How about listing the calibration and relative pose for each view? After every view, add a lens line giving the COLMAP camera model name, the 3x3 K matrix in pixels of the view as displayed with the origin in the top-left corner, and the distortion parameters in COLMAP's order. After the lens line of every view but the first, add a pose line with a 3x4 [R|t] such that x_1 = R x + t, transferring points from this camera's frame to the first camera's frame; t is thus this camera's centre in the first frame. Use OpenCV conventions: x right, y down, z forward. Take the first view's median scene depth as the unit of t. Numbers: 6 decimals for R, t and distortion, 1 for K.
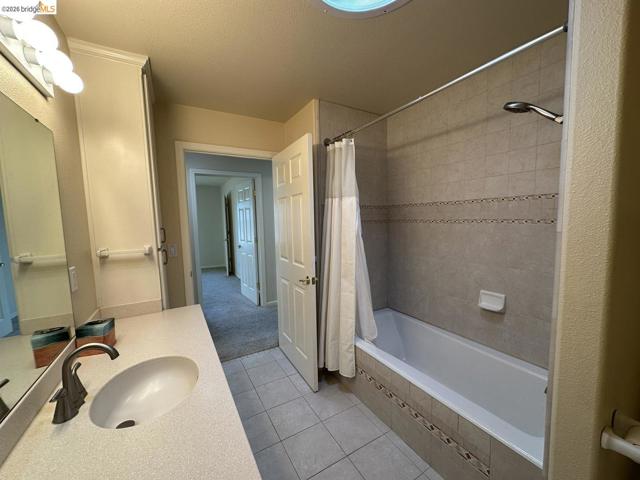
lens RADIAL K [[255.6, 0, 320.0], [0, 255.6, 240.0], [0, 0, 1]] dist [-0.002127, -0.000072]
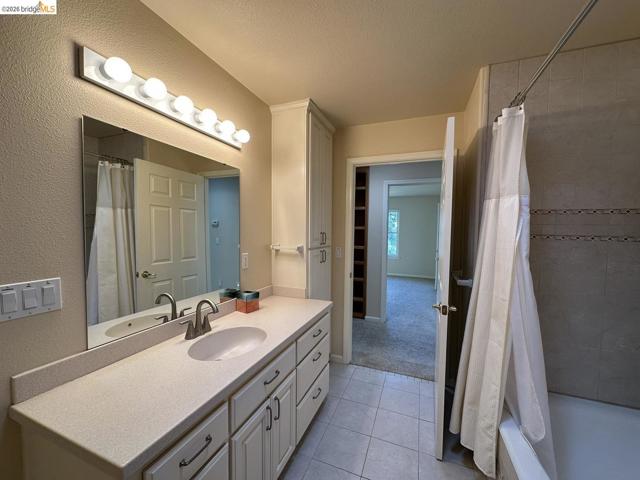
lens RADIAL K [[255.6, 0, 320.0], [0, 255.6, 240.0], [0, 0, 1]] dist [-0.002127, -0.000072]
pose [[0.618034, 0.062693, -0.783648, 0.323702], [-0.094867, 0.995478, 0.004821, -0.014606], [0.780407, 0.071362, 0.621187, 0.228274]]
